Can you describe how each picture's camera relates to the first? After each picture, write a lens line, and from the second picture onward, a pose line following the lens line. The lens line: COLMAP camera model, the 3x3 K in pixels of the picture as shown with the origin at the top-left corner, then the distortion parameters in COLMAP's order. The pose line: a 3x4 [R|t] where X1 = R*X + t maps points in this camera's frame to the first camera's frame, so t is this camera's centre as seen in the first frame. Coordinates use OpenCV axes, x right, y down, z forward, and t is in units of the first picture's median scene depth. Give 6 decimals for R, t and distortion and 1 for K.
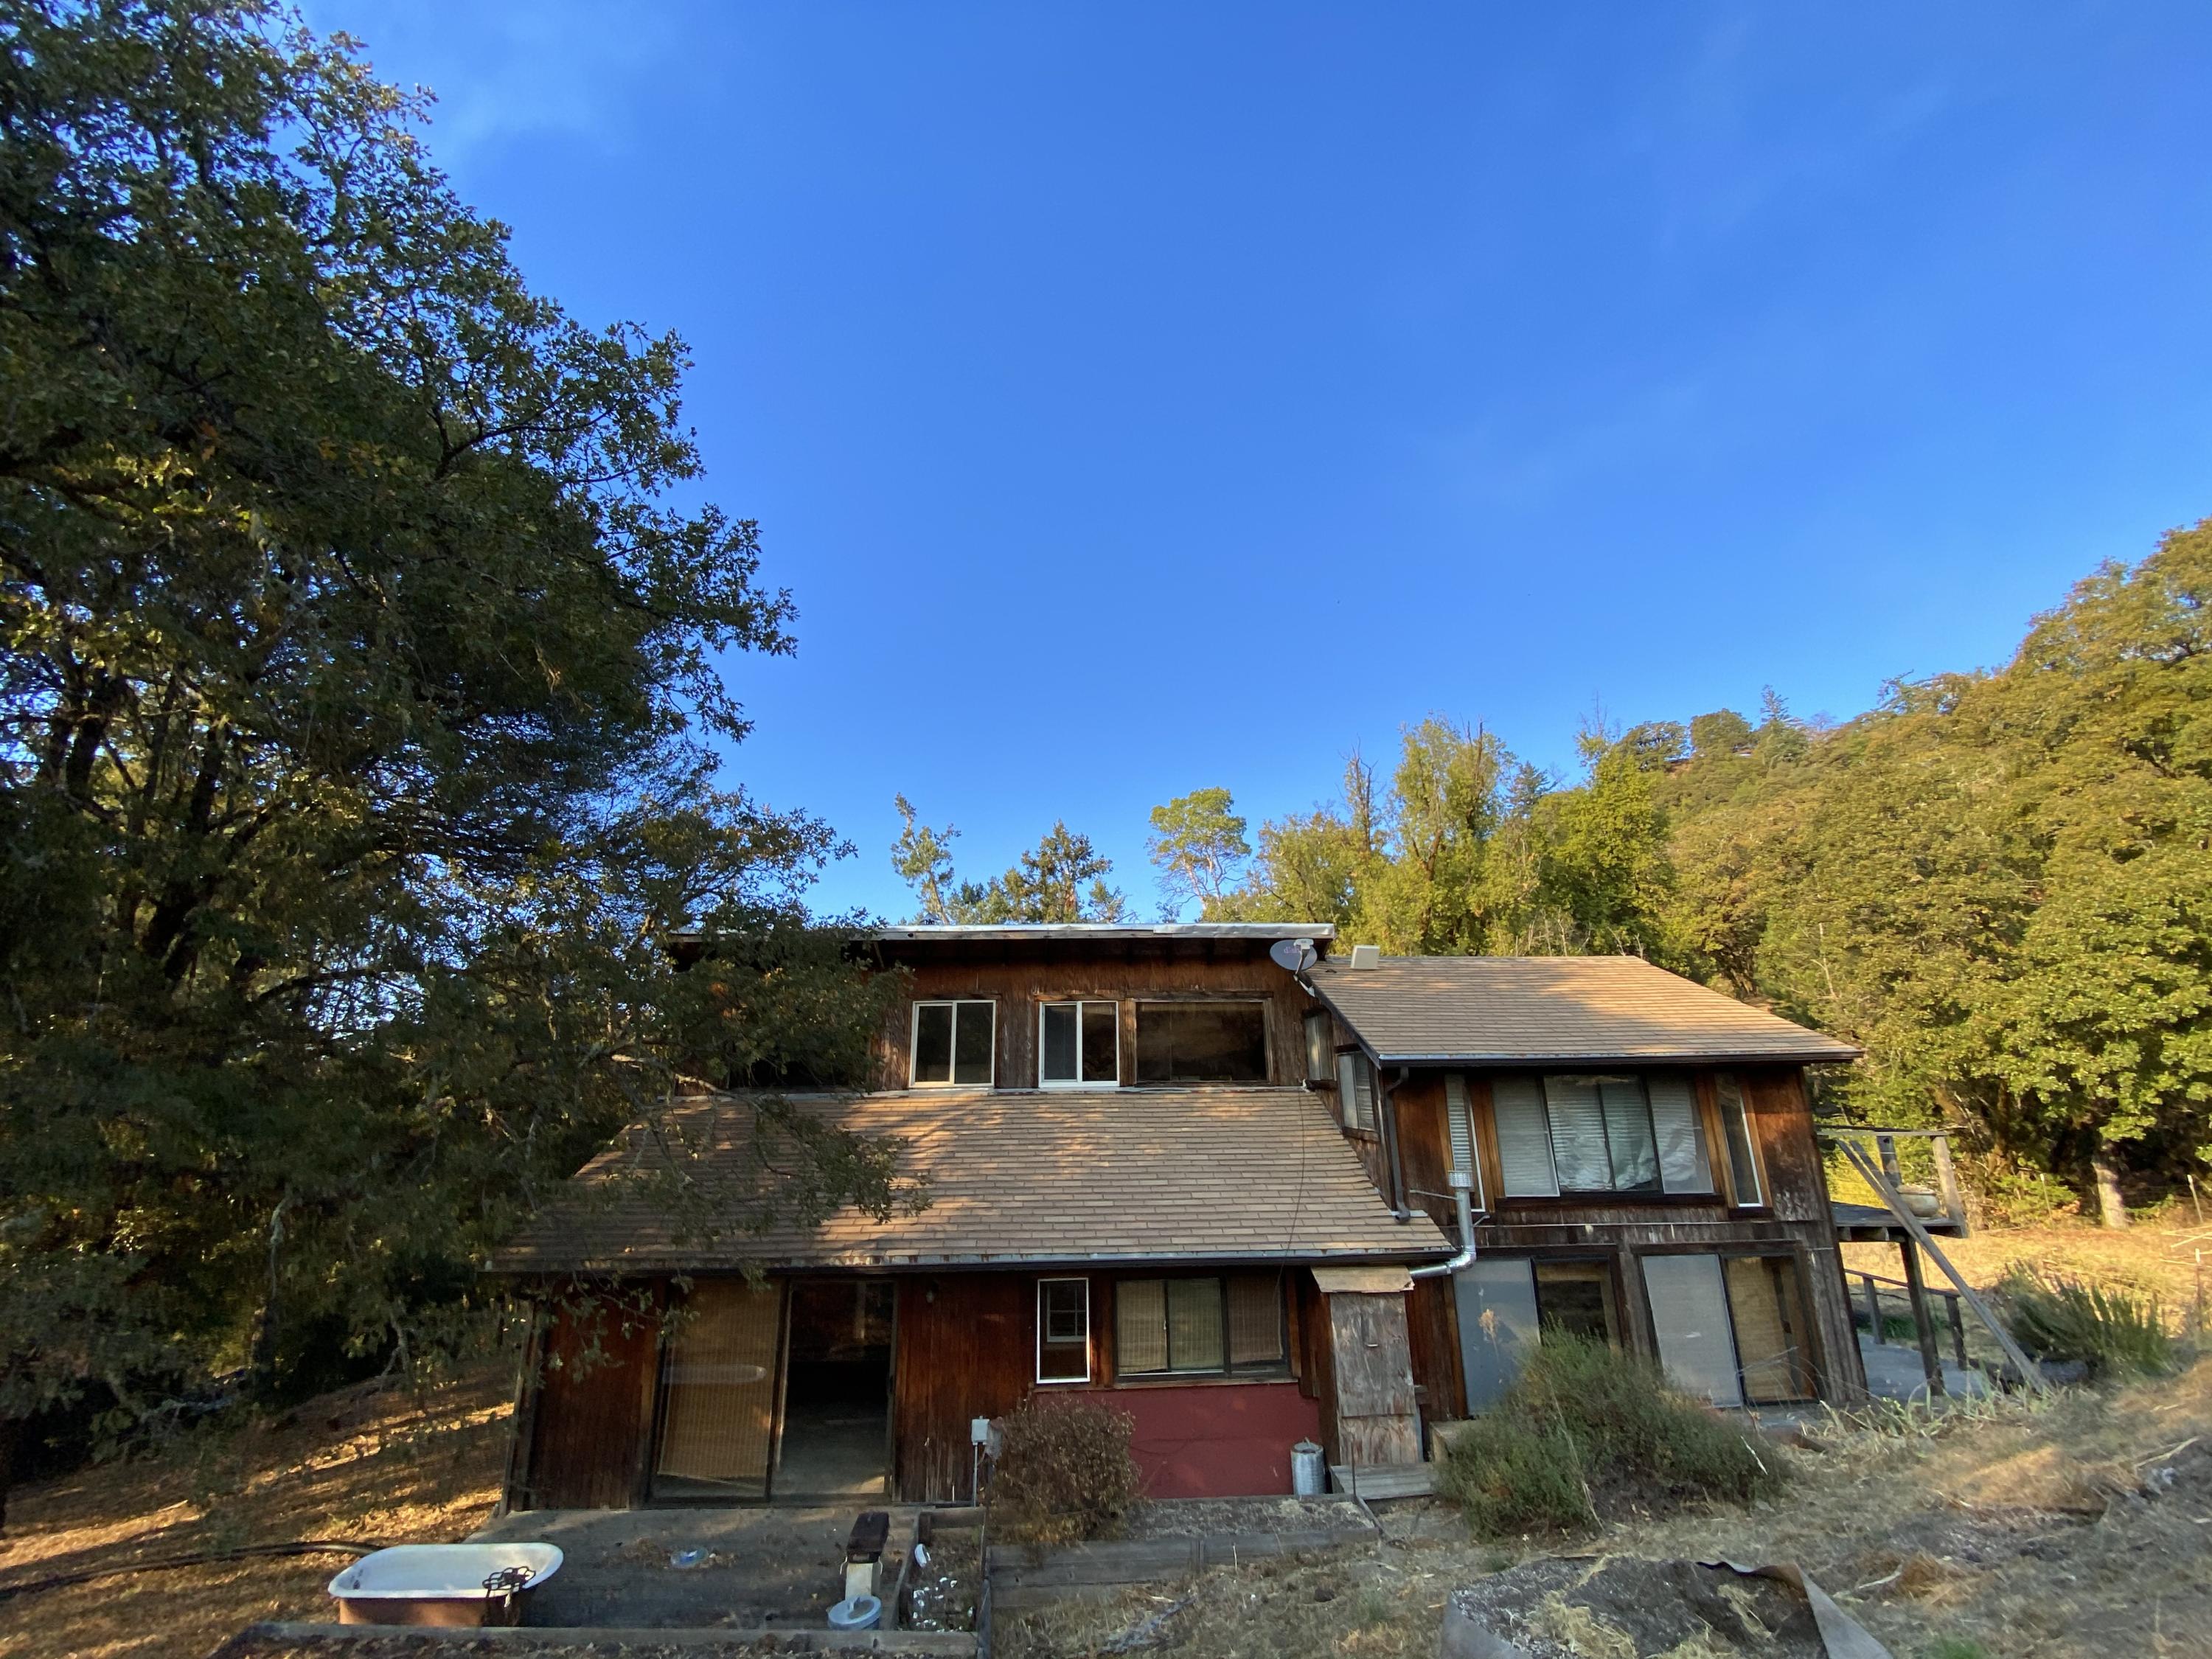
lens RADIAL K [[909.3, 0, 1105.3], [0, 909.3, 826.3], [0, 0, 1]] dist [-0.025540, -0.000268]
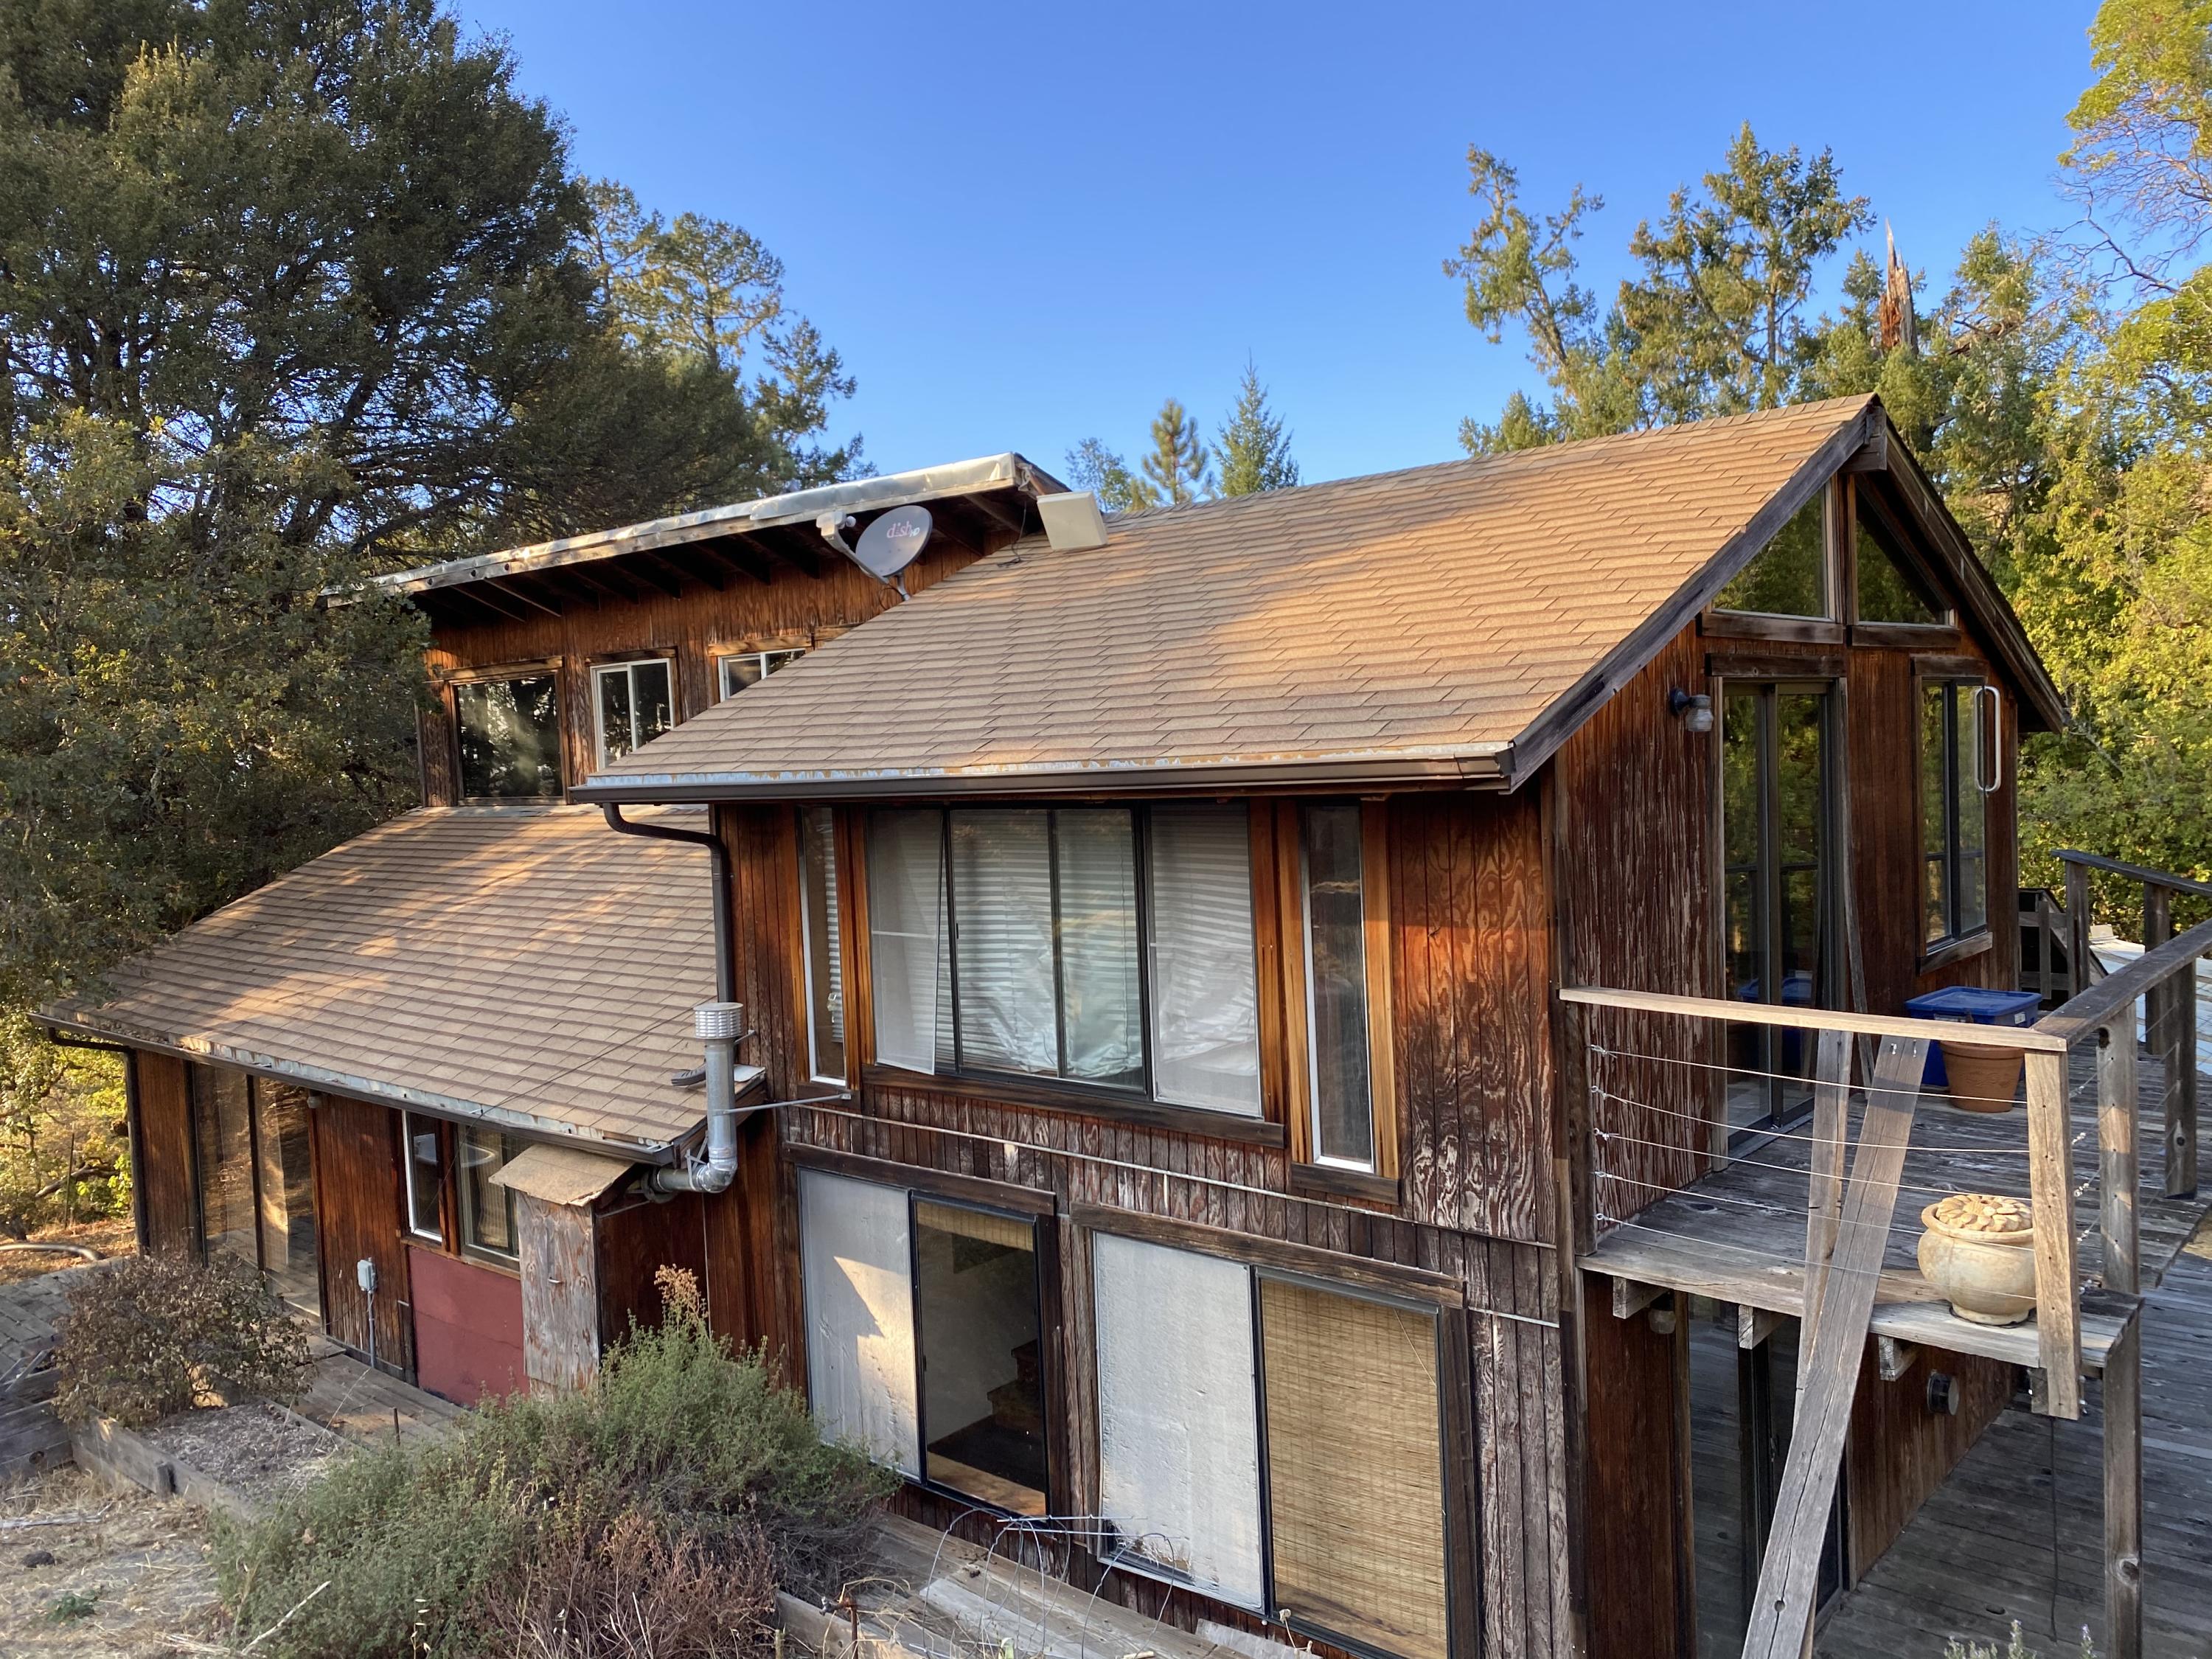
lens RADIAL K [[1680.0, 0, 1107.0], [0, 1680.0, 829.0], [0, 0, 1]] dist [-0.005558, -0.002685]
pose [[0.735419, 0.012271, -0.677501, 1.108774], [0.228998, 0.936509, 0.265537, 0.095185], [0.637745, -0.350428, 0.685917, 0.521280]]
